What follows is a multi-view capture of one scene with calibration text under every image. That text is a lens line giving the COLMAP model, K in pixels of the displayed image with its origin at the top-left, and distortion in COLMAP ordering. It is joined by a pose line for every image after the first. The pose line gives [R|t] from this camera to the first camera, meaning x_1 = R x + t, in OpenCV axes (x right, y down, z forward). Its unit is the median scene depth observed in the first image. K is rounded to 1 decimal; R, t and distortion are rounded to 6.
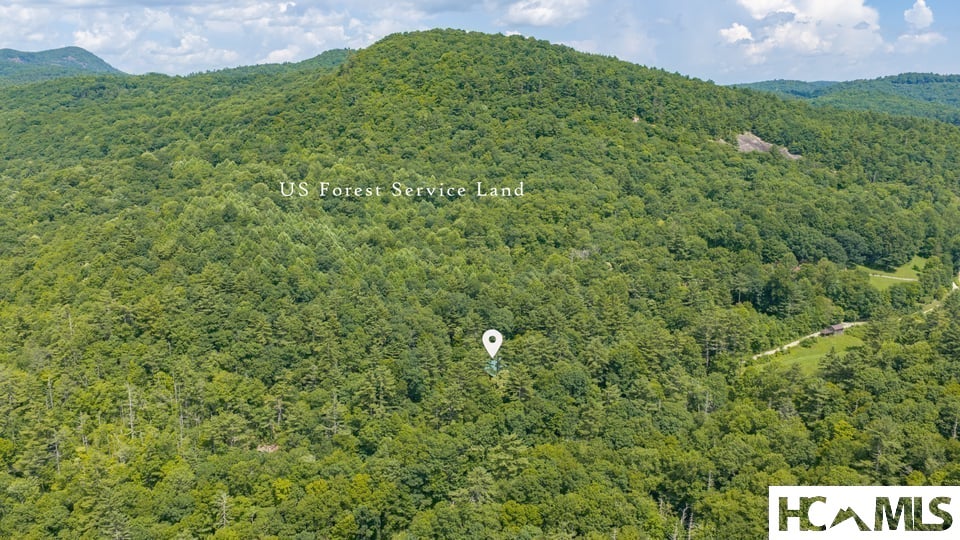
lens RADIAL K [[794.6, 0, 480.0], [0, 794.6, 270.0], [0, 0, 1]] dist [0.037584, -0.080817]
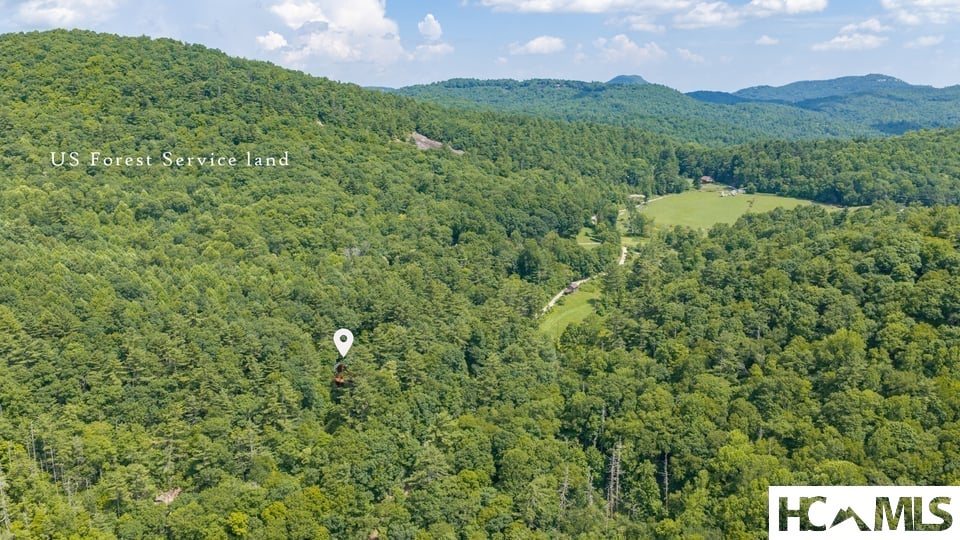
lens RADIAL K [[794.6, 0, 480.0], [0, 794.6, 270.0], [0, 0, 1]] dist [0.037584, -0.080817]
pose [[0.851668, -0.126110, 0.508683, -0.171843], [0.130129, 0.991106, 0.027840, -0.002690], [-0.507669, 0.042484, 0.860504, 0.017270]]
